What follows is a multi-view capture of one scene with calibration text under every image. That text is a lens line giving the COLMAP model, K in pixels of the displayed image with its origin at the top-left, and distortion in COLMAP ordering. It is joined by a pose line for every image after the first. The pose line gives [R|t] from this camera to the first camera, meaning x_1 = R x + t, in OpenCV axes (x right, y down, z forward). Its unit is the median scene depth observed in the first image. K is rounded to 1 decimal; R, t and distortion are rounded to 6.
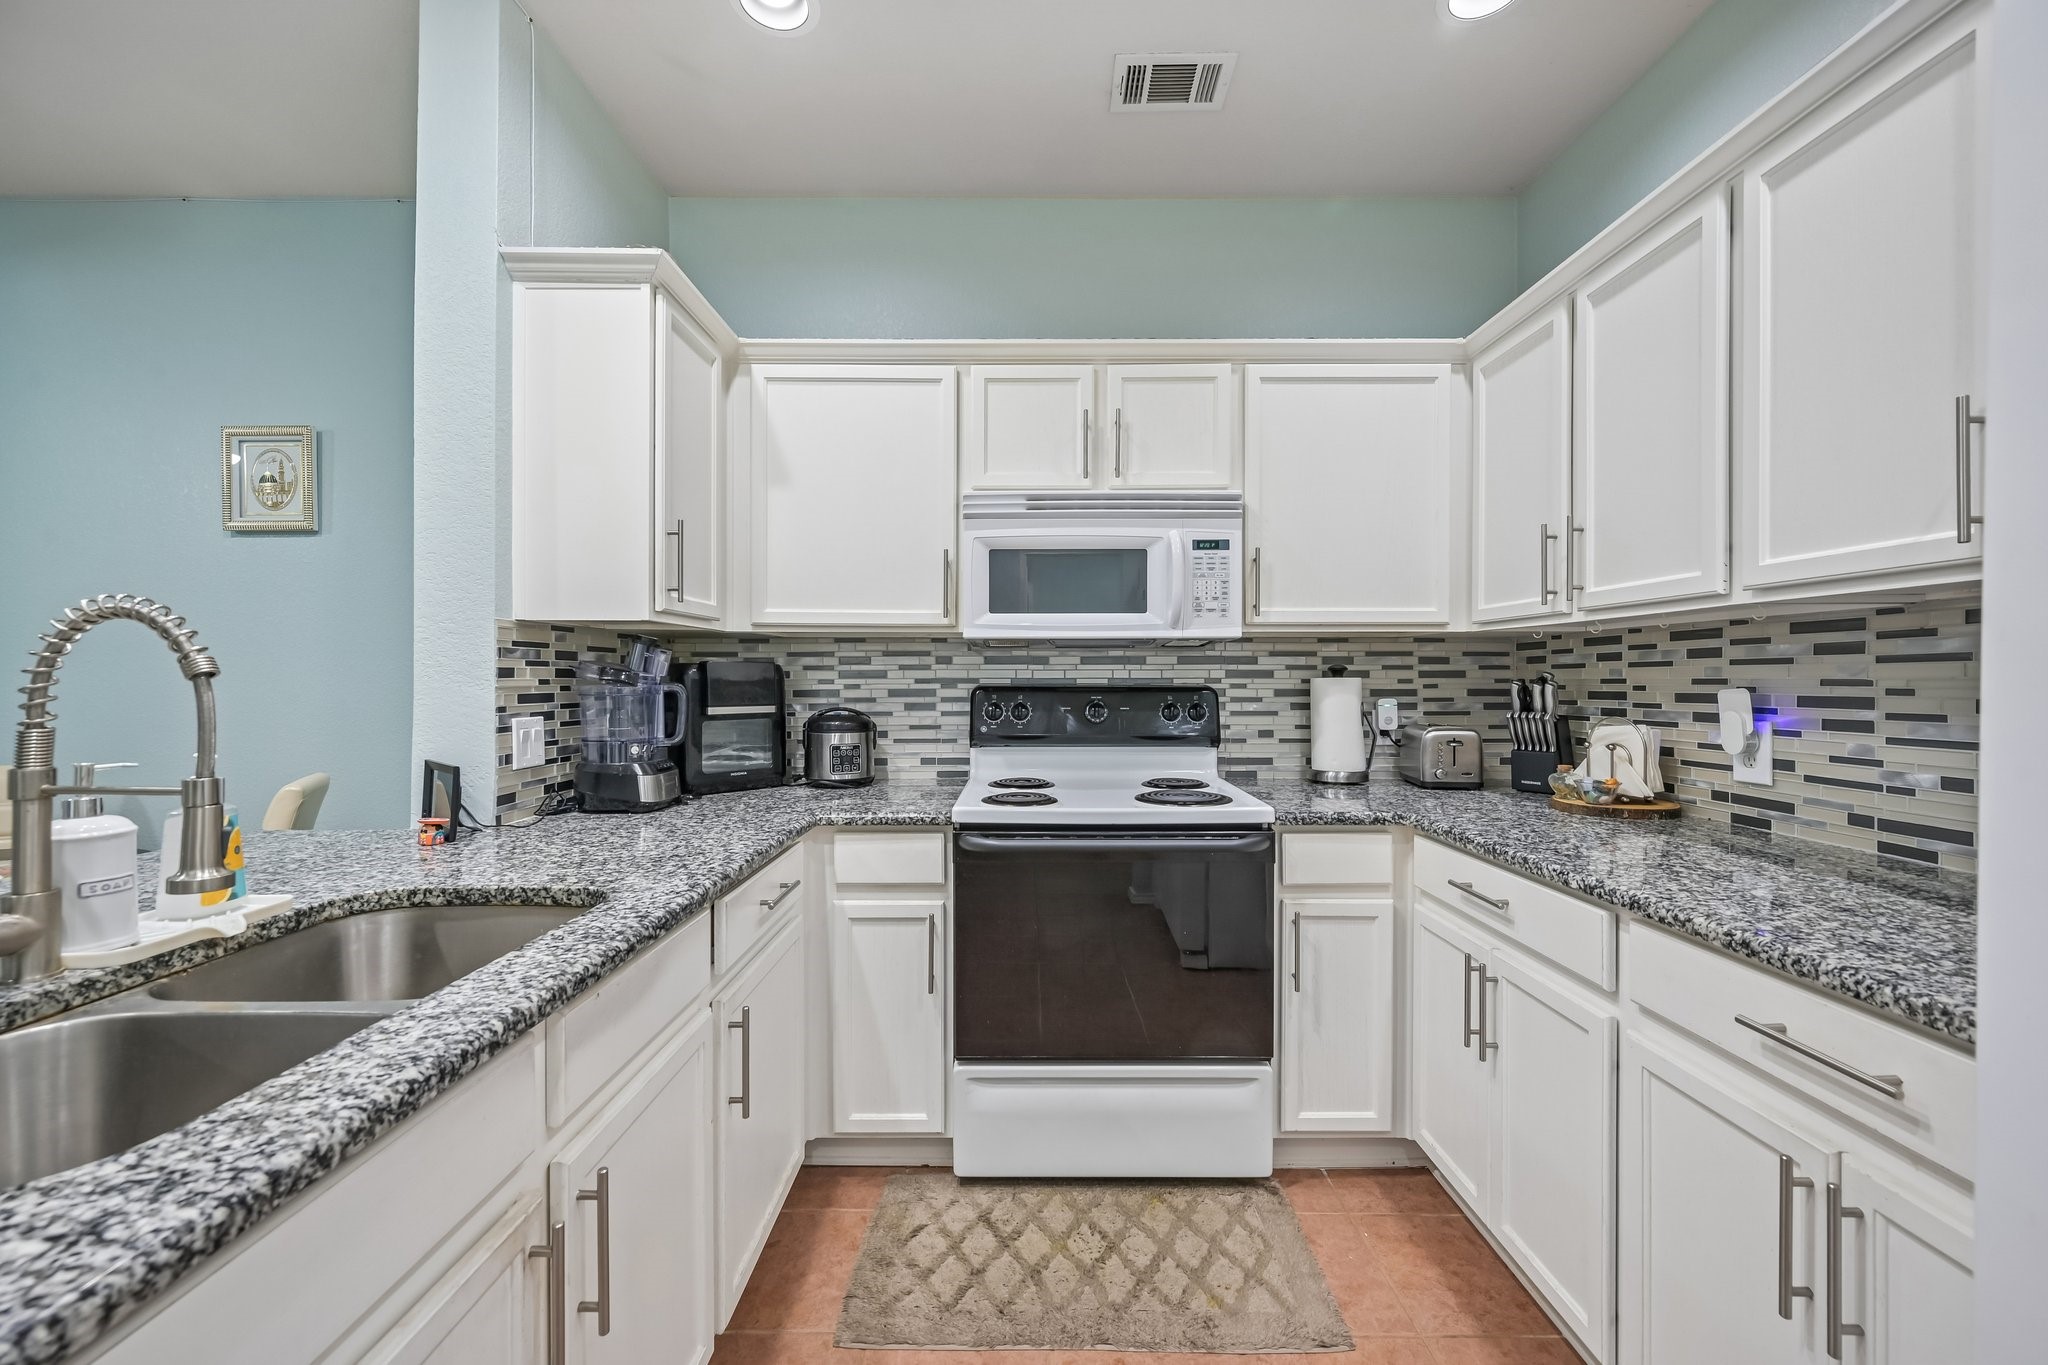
lens RADIAL K [[813.9, 0, 1025.4], [0, 813.9, 680.7], [0, 0, 1]] dist [-0.001041, 0.000257]
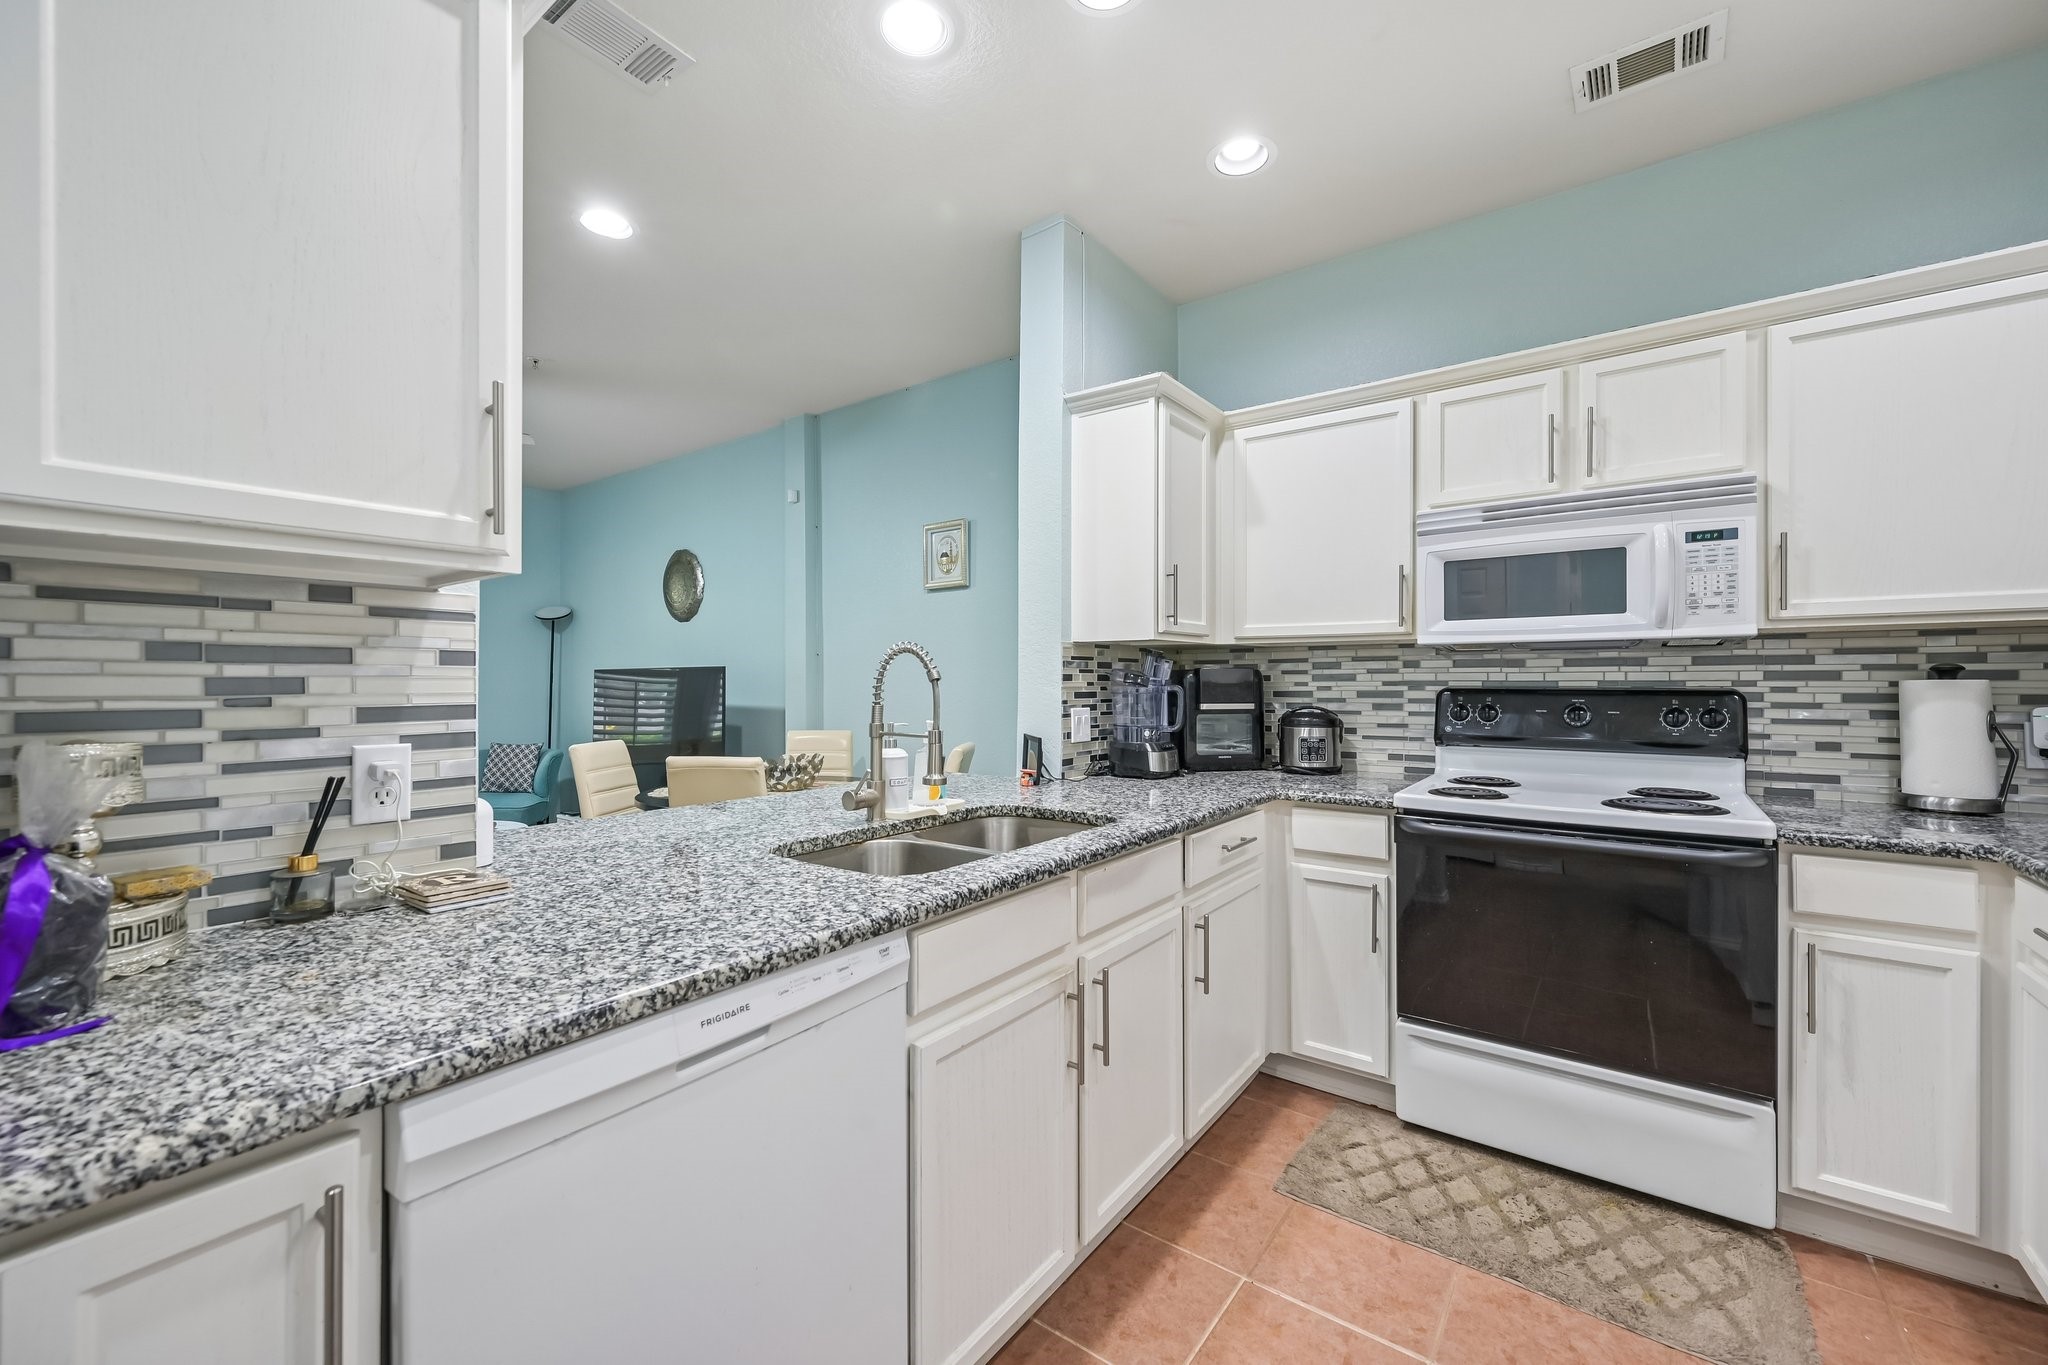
lens RADIAL K [[813.9, 0, 1024.2], [0, 813.9, 681.2], [0, 0, 1]] dist [-0.001041, 0.000257]
pose [[0.803100, -0.000971, -0.595844, 0.172660], [-0.000904, 0.999996, -0.002848, 0.000982], [0.595844, 0.002826, 0.803095, -0.227223]]
